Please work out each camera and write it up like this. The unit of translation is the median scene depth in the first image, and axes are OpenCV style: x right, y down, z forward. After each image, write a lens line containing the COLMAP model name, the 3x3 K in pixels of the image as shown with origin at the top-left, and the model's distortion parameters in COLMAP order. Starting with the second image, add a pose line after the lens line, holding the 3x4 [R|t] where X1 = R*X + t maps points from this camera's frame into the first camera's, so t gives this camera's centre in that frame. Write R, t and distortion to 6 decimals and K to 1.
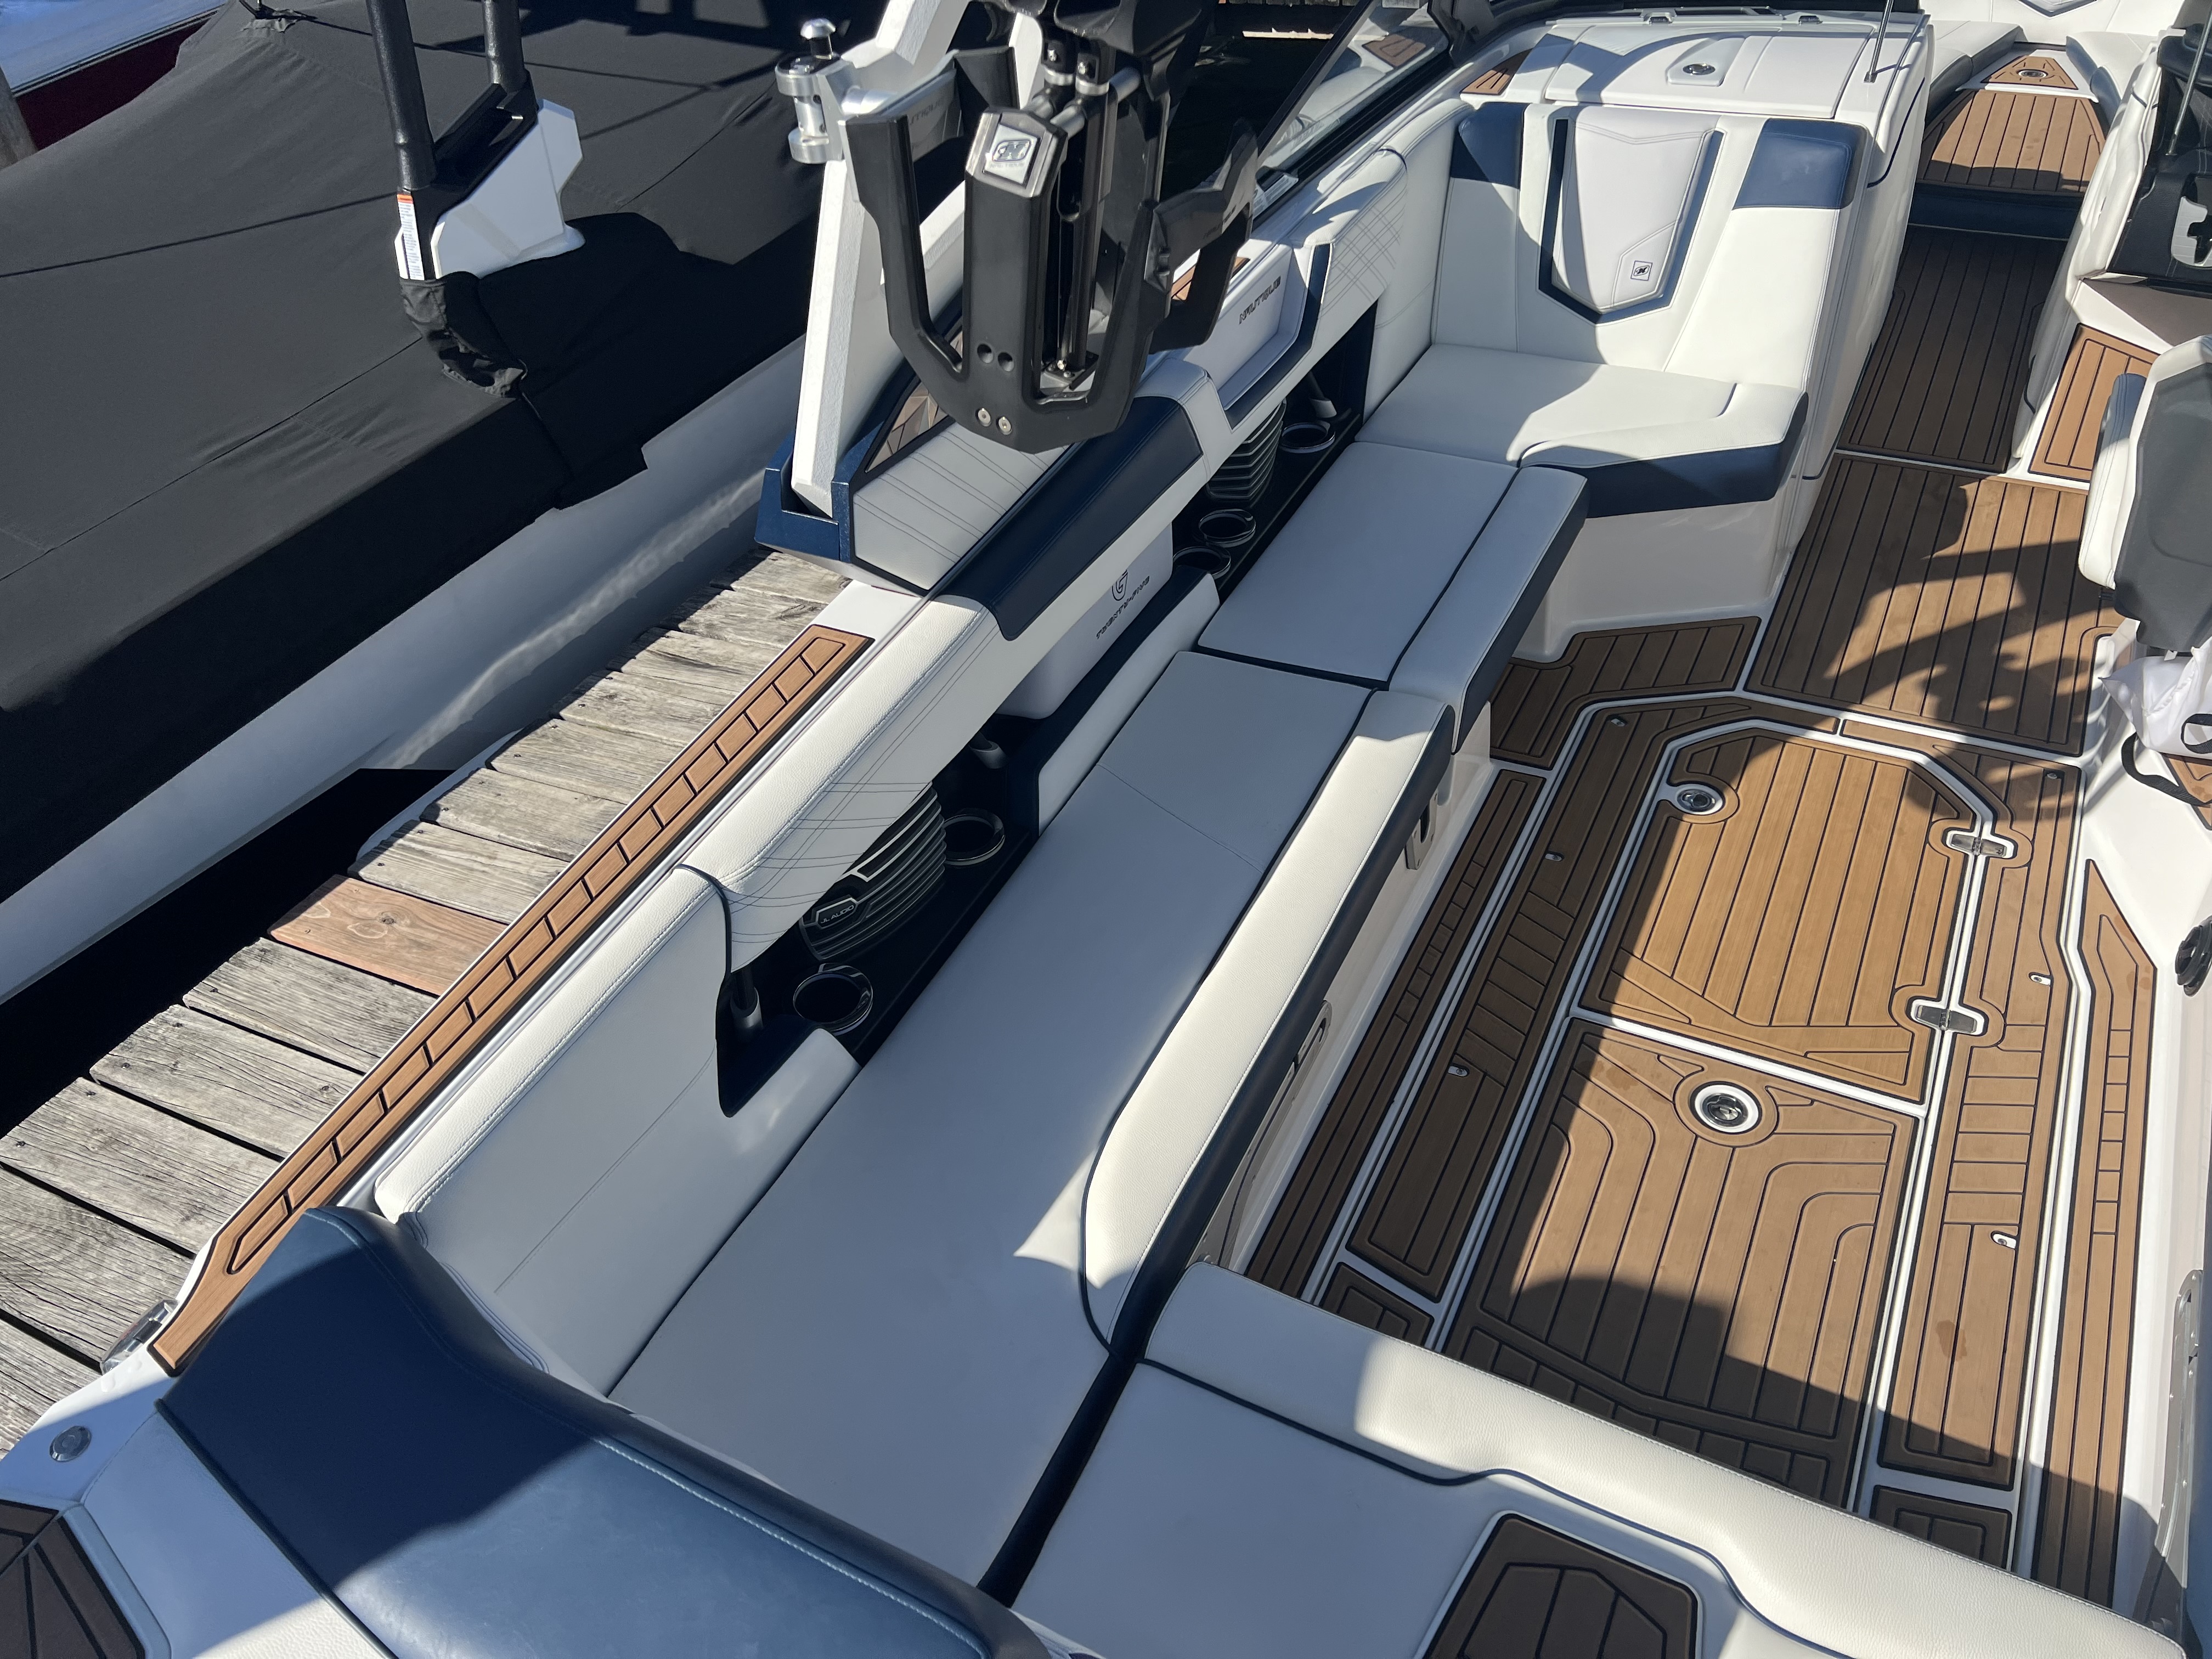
lens RADIAL K [[1638.7, 0, 1106.0], [0, 1638.7, 829.5], [0, 0, 1]] dist [0.091052, -0.102506]
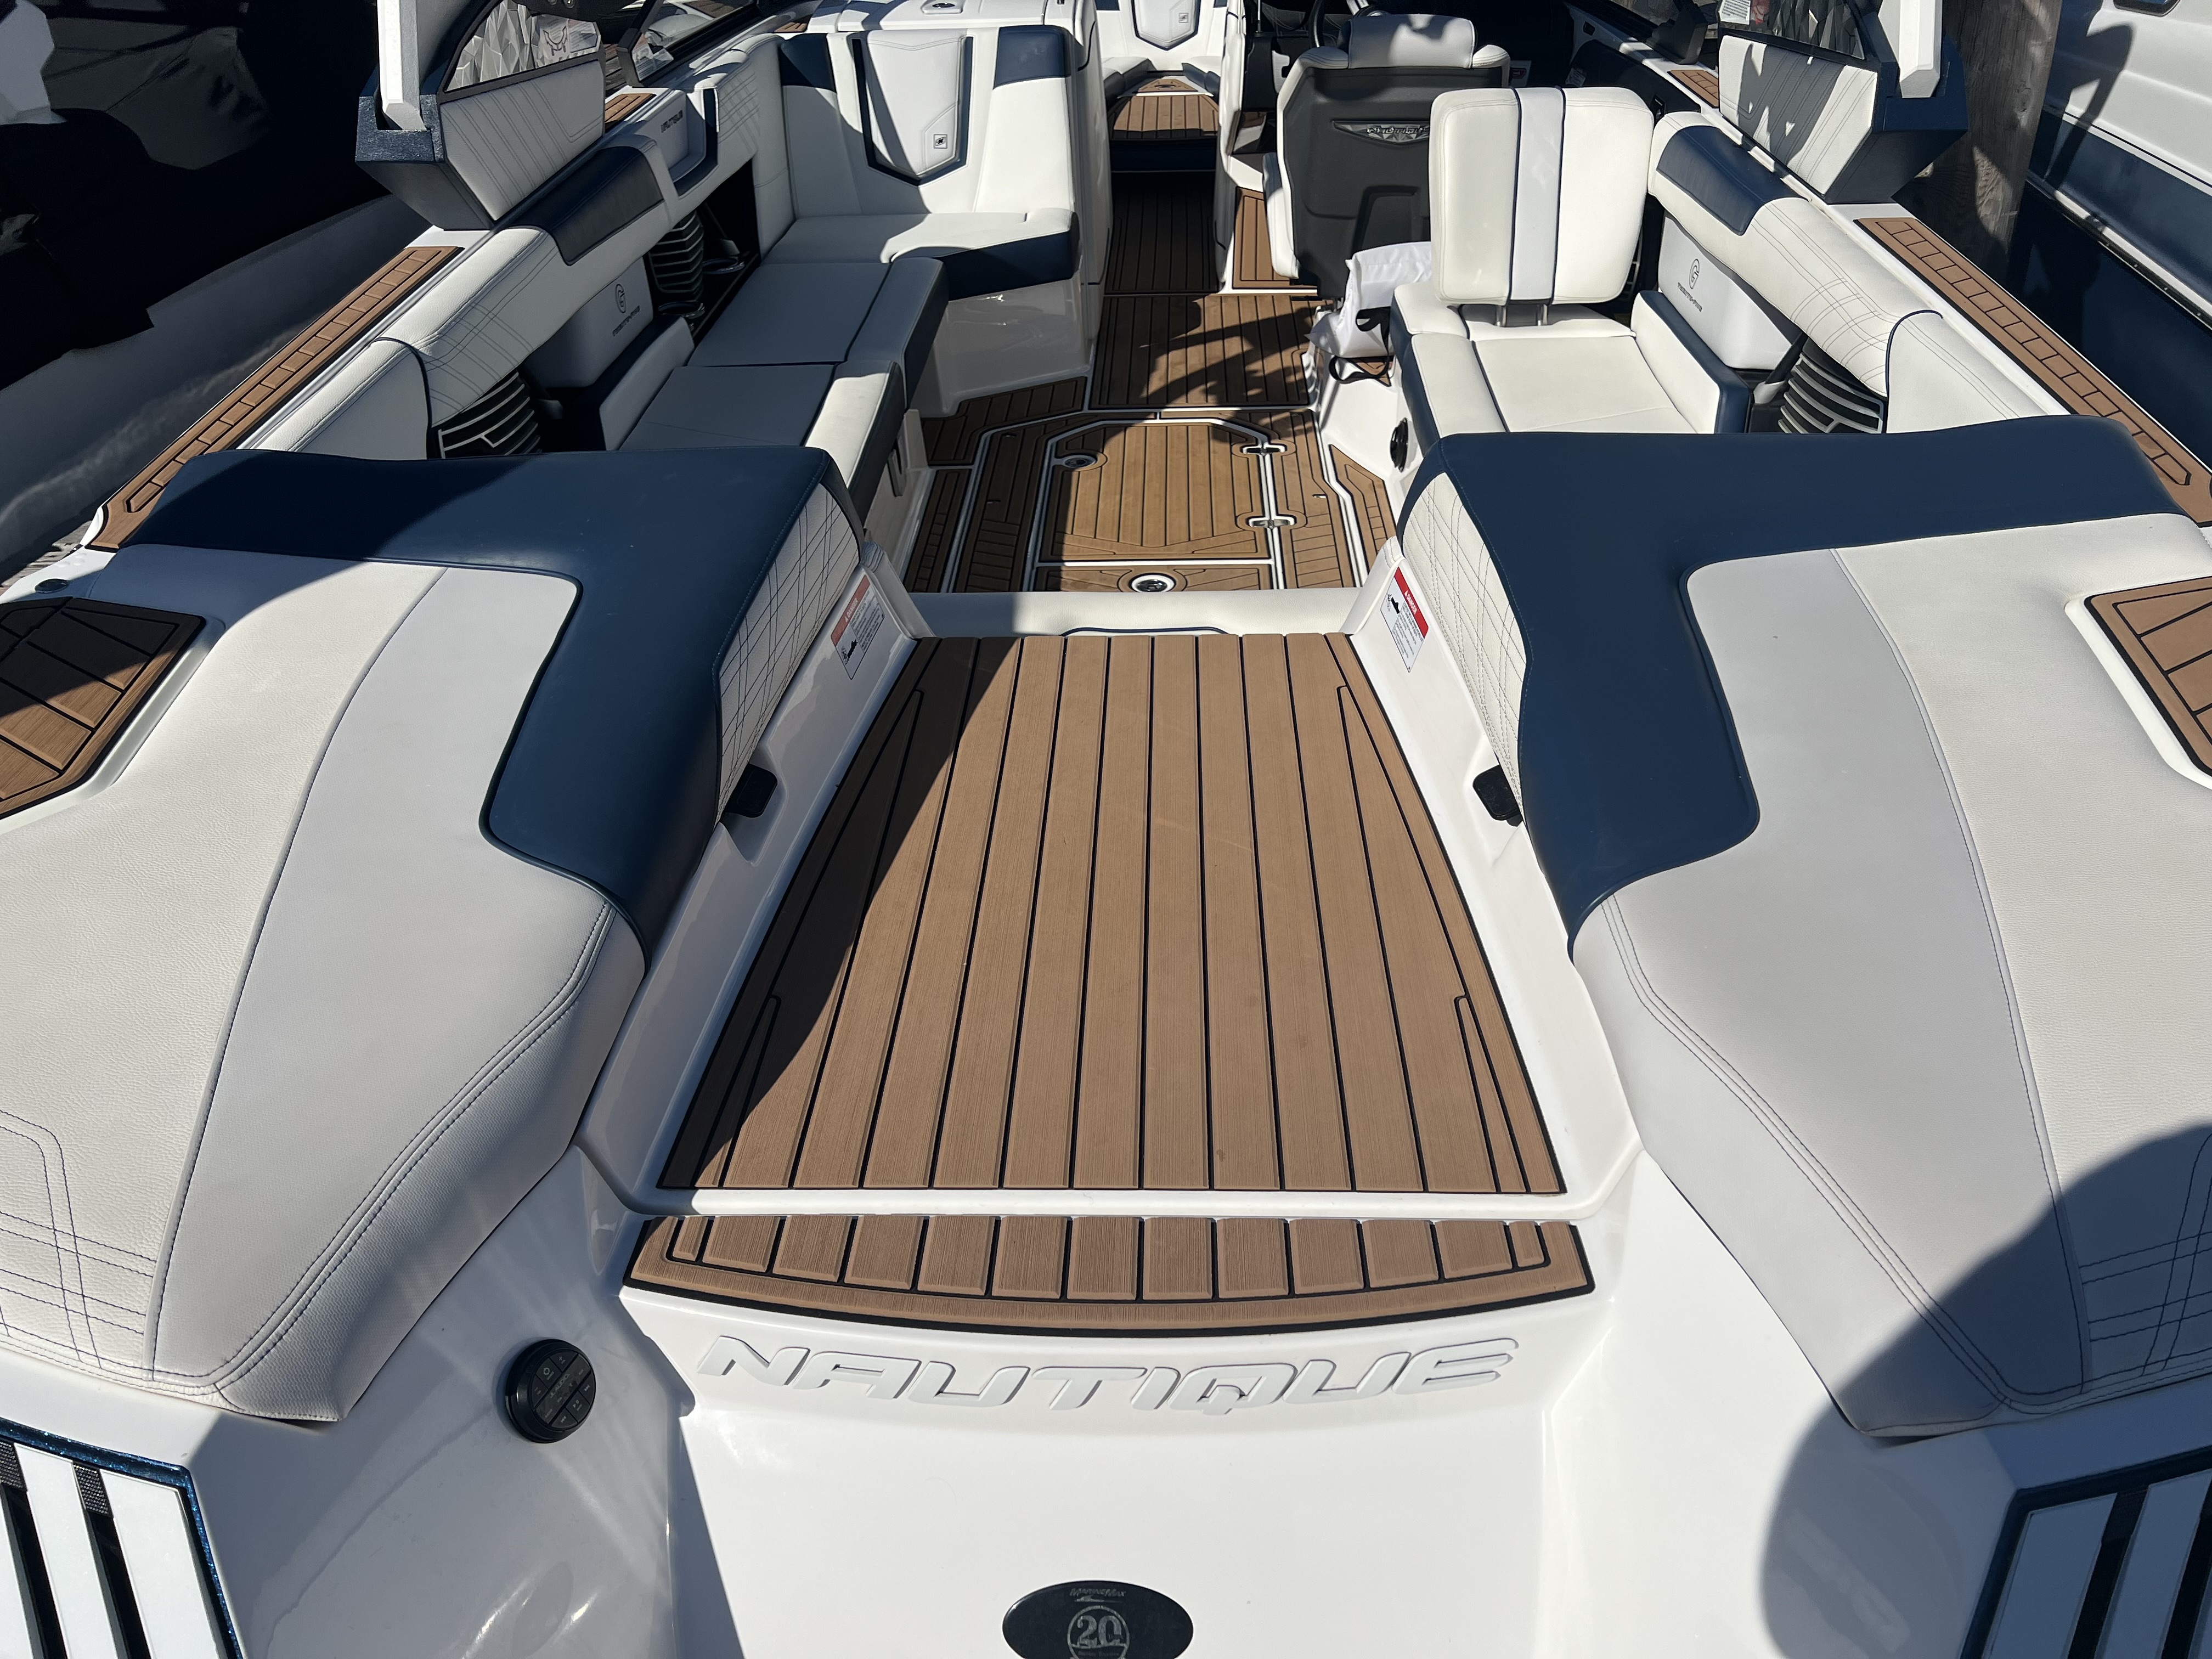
lens RADIAL K [[1629.5, 0, 1106.0], [0, 1629.5, 829.5], [0, 0, 1]] dist [0.000439, -0.000878]
pose [[0.906105, -0.200160, 0.372705, -0.162259], [0.246815, 0.965633, -0.081454, 0.351816], [-0.343593, 0.165795, 0.924368, -0.169023]]
